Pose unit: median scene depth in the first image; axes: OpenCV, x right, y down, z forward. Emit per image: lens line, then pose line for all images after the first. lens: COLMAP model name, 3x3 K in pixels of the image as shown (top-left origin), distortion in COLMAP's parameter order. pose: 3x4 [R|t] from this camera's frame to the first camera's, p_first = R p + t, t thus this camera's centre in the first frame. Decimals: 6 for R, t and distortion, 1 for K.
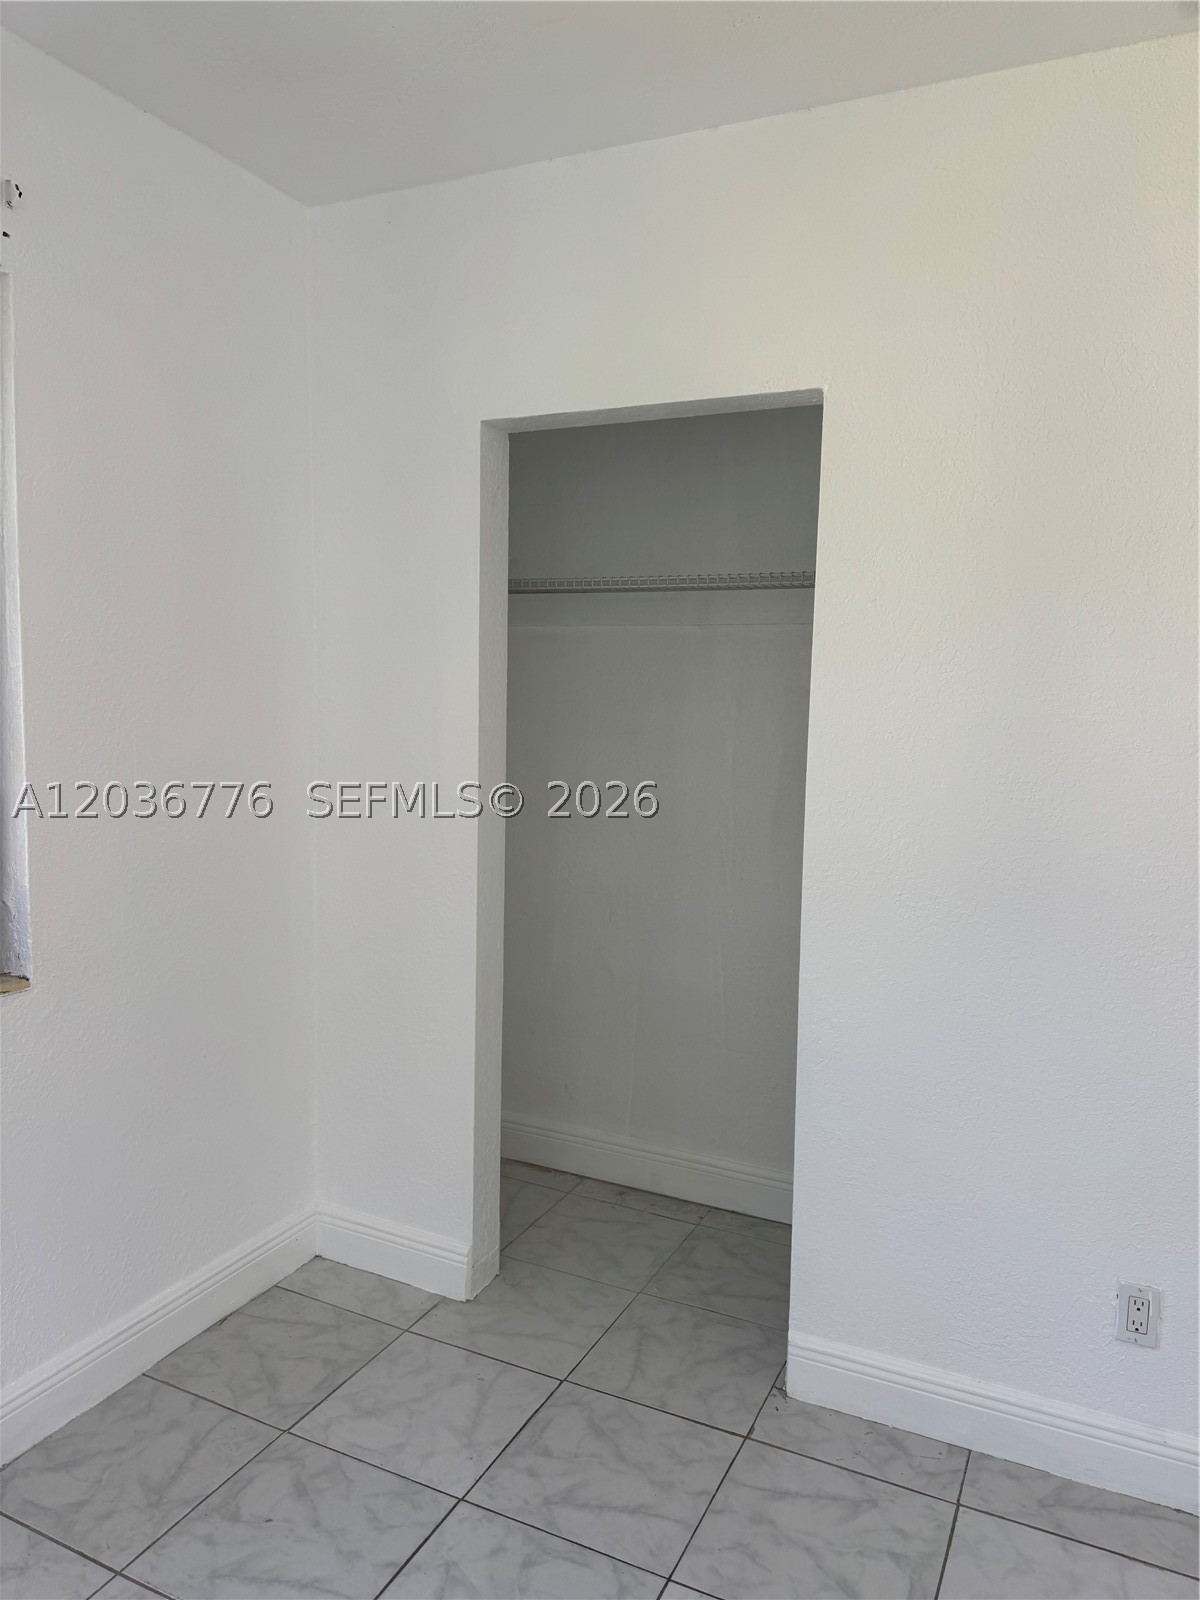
lens RADIAL K [[1113.1, 0, 597.8], [0, 1113.1, 801.1], [0, 0, 1]] dist [0.037334, -0.045680]
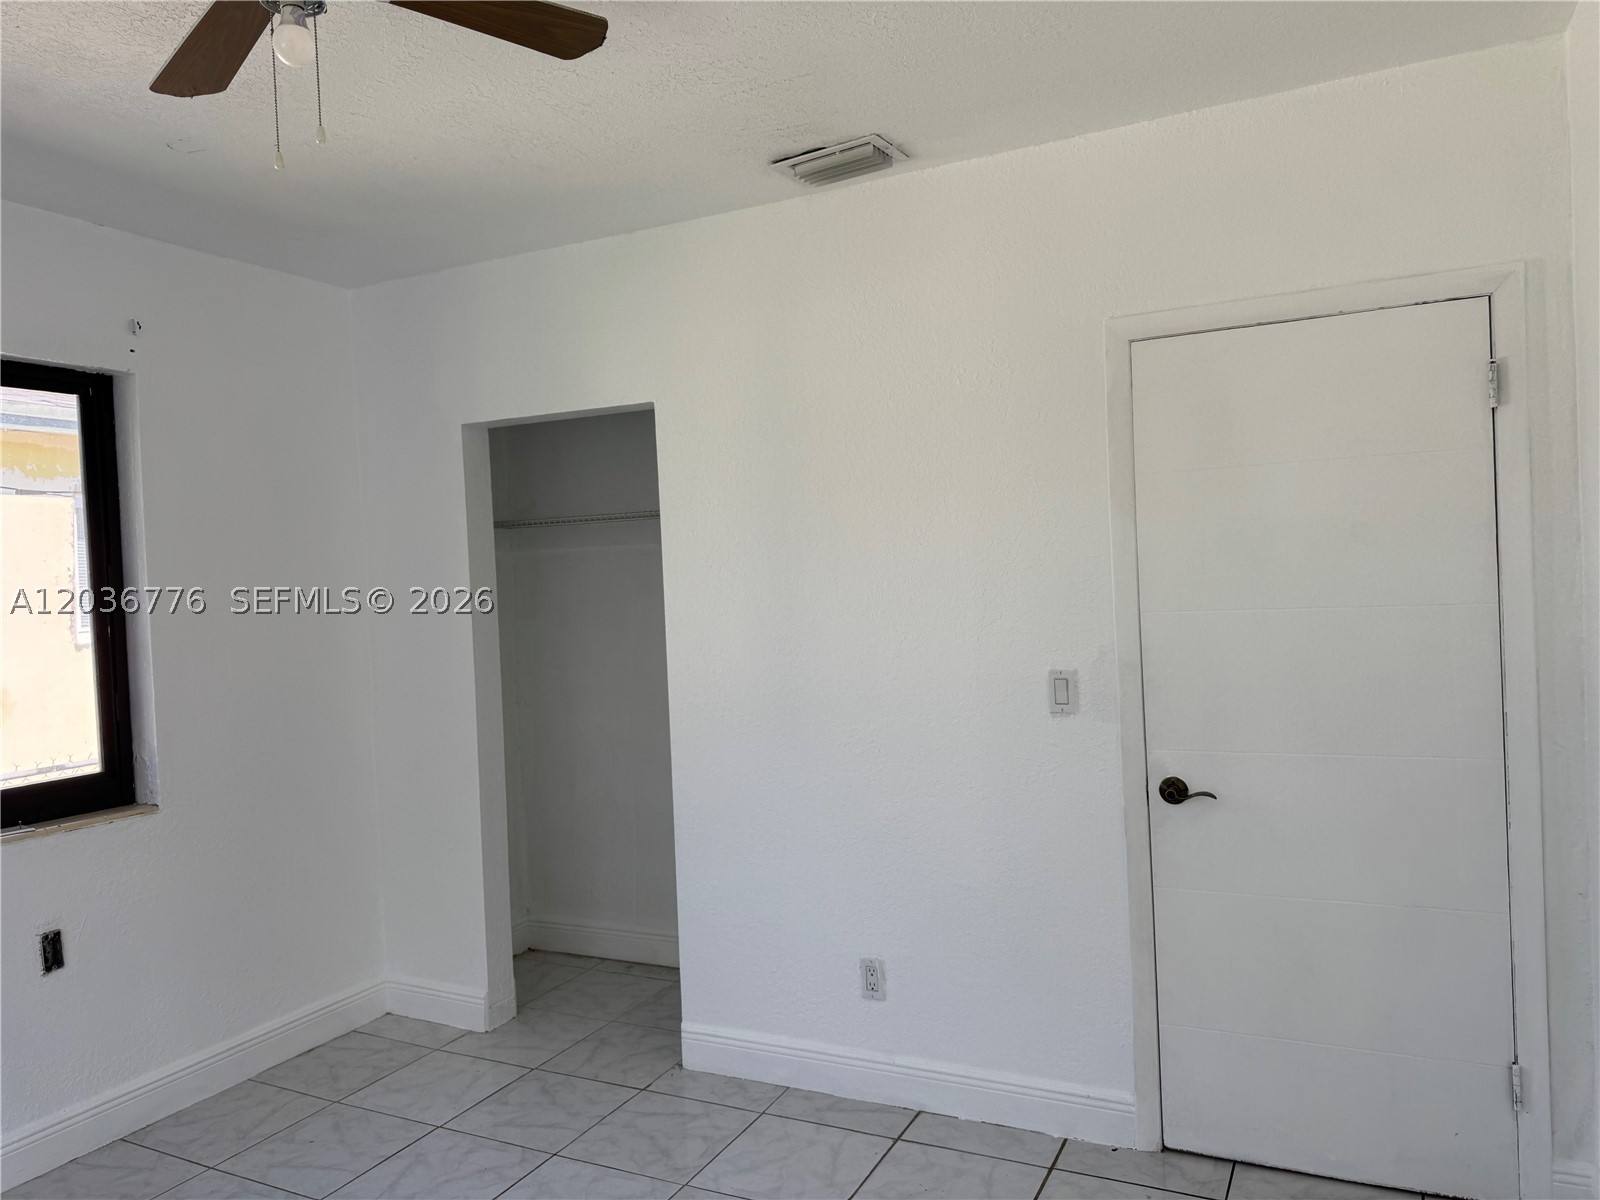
lens RADIAL K [[1113.1, 0, 799.1], [0, 1113.1, 601.9], [0, 0, 1]] dist [0.037334, -0.045680]
pose [[0.997589, -0.066071, -0.021233, 0.400696], [0.064164, 0.994685, -0.080533, 0.053140], [0.026441, 0.078976, 0.996526, -0.514771]]
